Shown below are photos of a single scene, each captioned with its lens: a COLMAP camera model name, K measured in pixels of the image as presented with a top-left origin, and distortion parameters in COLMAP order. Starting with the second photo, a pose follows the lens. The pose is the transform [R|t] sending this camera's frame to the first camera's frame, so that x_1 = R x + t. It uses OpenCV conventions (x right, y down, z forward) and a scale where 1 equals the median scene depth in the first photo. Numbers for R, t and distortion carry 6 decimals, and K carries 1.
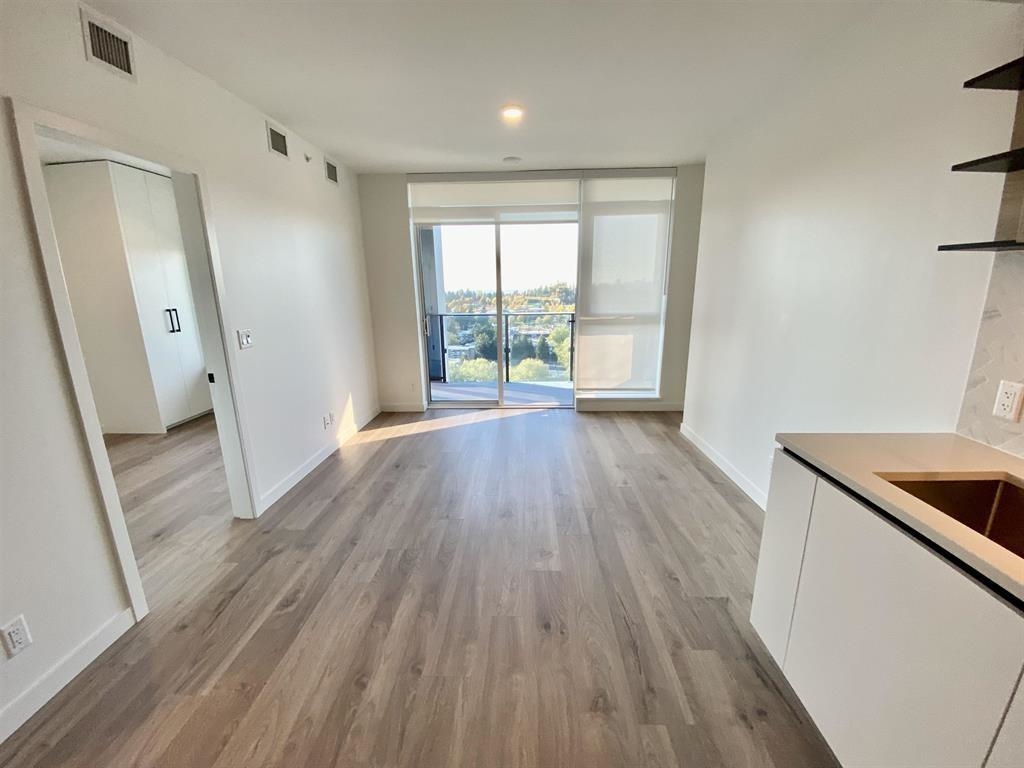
lens RADIAL K [[413.5, 0, 513.8], [0, 413.5, 387.2], [0, 0, 1]] dist [0.001445, -0.012433]
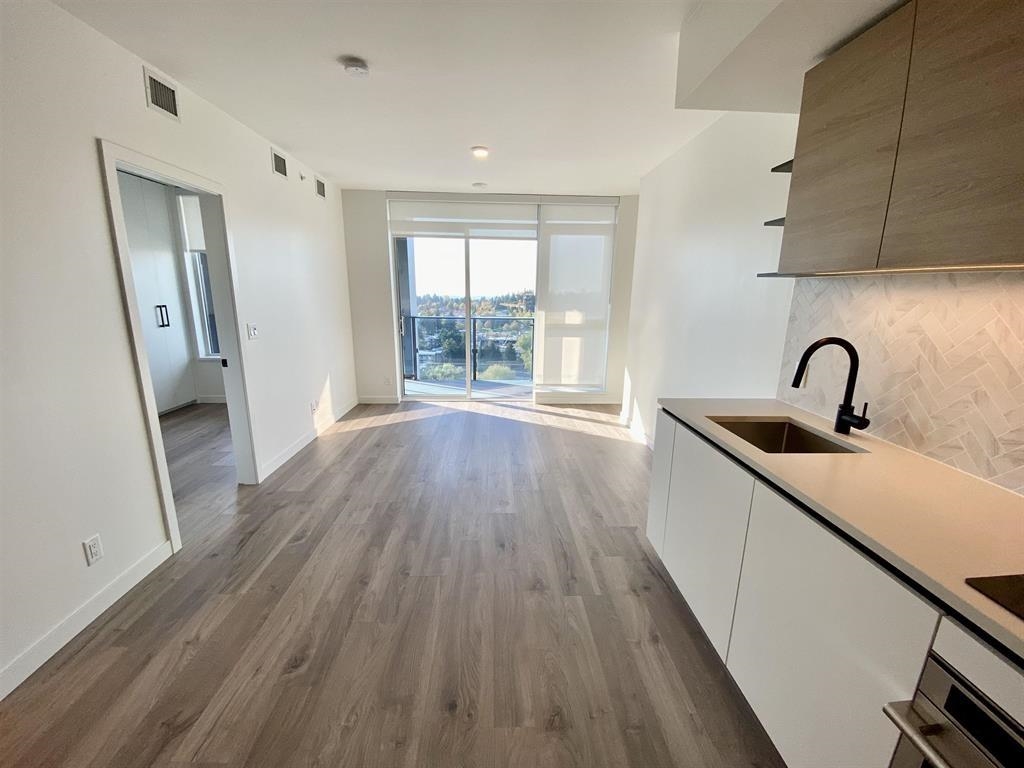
lens RADIAL K [[413.5, 0, 513.8], [0, 413.5, 387.2], [0, 0, 1]] dist [0.001445, -0.012433]
pose [[0.996770, 0.009248, 0.079781, 0.004013], [-0.008045, 0.999849, -0.015386, 0.062612], [-0.079911, 0.014695, 0.996694, -0.266718]]
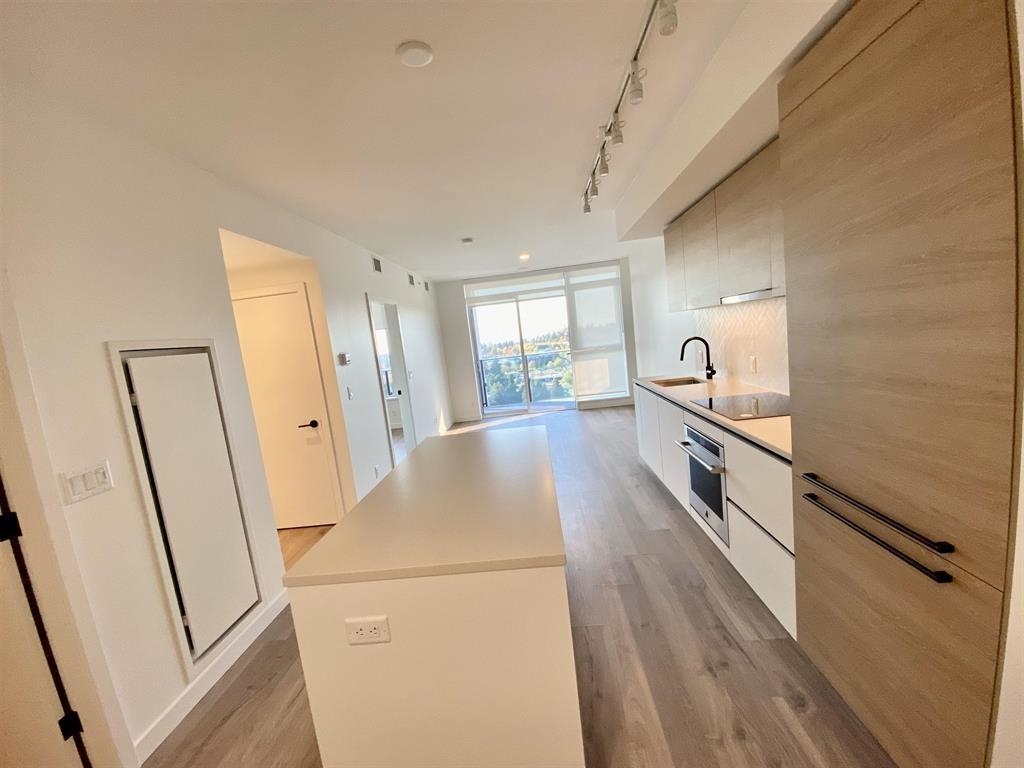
lens RADIAL K [[413.5, 0, 513.8], [0, 413.5, 387.2], [0, 0, 1]] dist [0.001445, -0.012433]
pose [[0.994532, -0.098939, -0.033422, -0.060811], [0.094509, 0.988857, -0.115020, 0.268787], [0.044429, 0.111232, 0.992801, -1.193844]]
